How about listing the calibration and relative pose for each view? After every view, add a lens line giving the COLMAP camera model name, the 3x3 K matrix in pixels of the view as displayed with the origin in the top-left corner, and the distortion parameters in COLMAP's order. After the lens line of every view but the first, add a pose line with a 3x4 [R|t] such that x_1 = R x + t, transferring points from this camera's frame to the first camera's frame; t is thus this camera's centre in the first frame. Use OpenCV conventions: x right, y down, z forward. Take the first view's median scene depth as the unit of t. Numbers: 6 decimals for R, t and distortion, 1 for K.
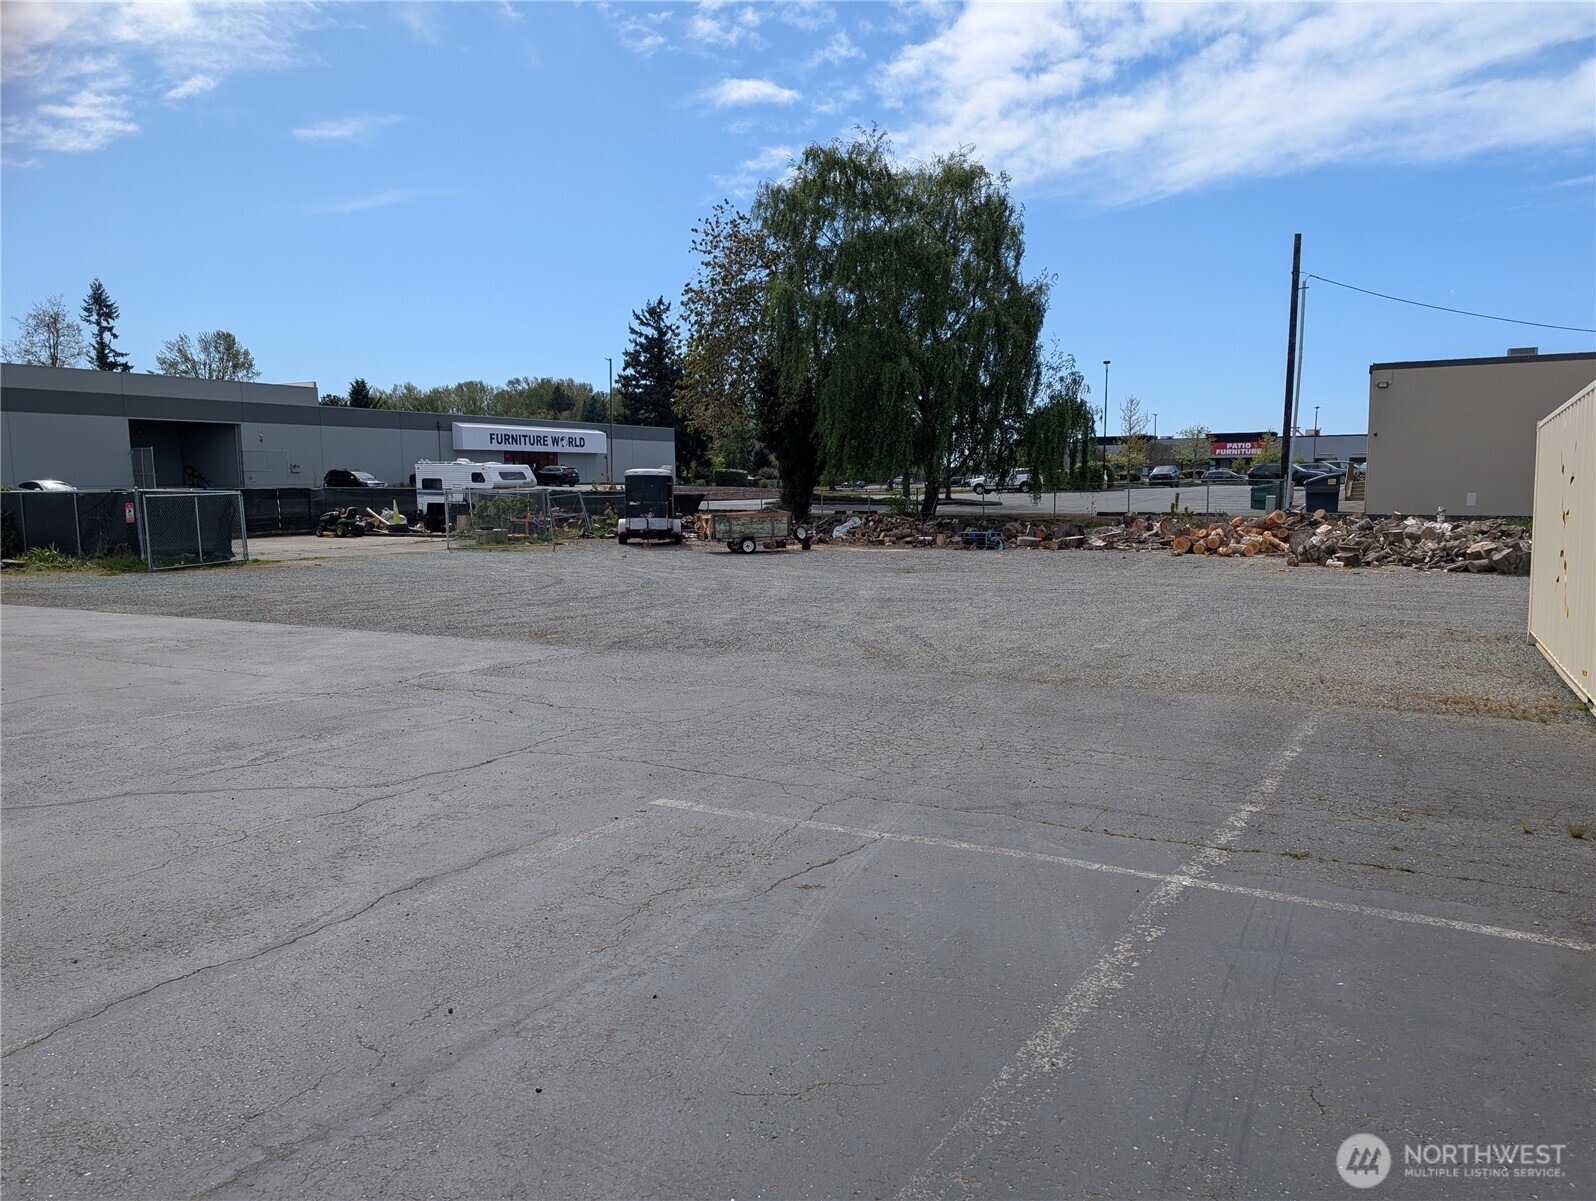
lens RADIAL K [[1135.2, 0, 825.5], [0, 1135.2, 636.5], [0, 0, 1]] dist [0.020215, -0.014797]
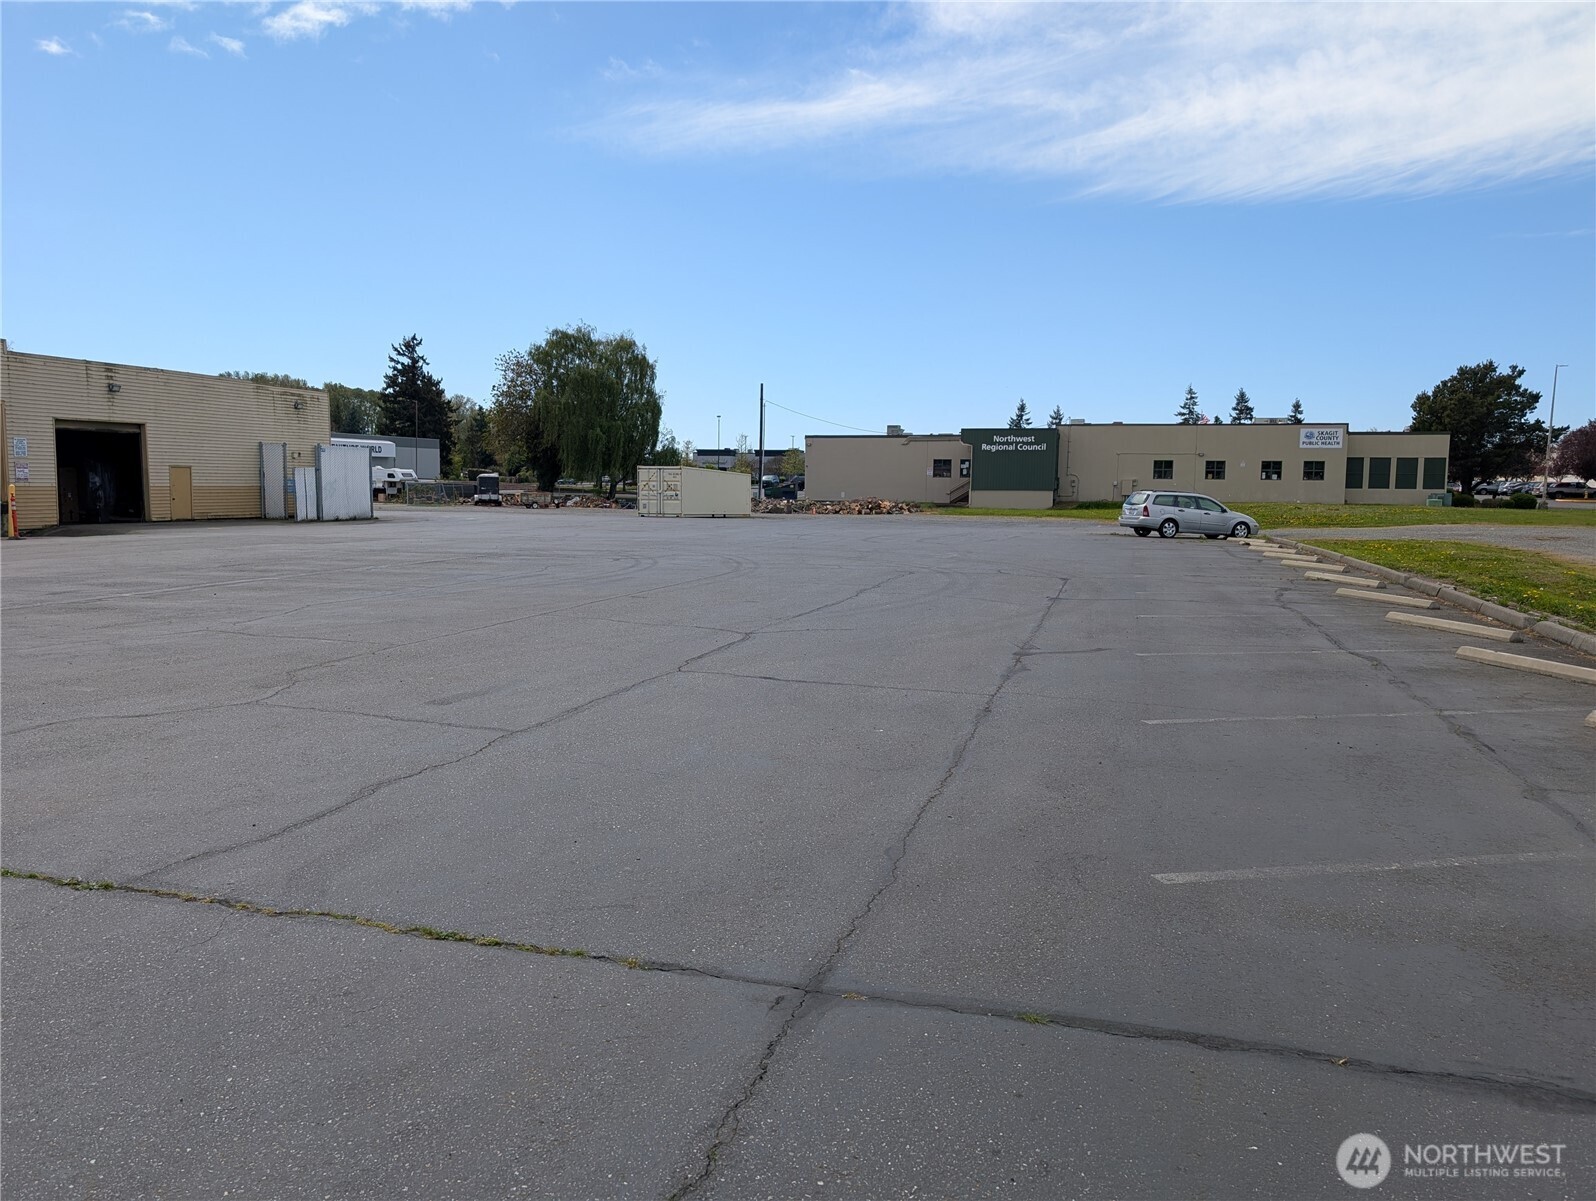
lens RADIAL K [[1135.2, 0, 790.9], [0, 1135.2, 608.8], [0, 0, 1]] dist [0.020215, -0.014797]
pose [[0.975012, -0.004266, 0.222110, -0.027148], [0.009513, 0.999700, -0.022562, 0.075767], [-0.221947, 0.024111, 0.974761, -0.567146]]
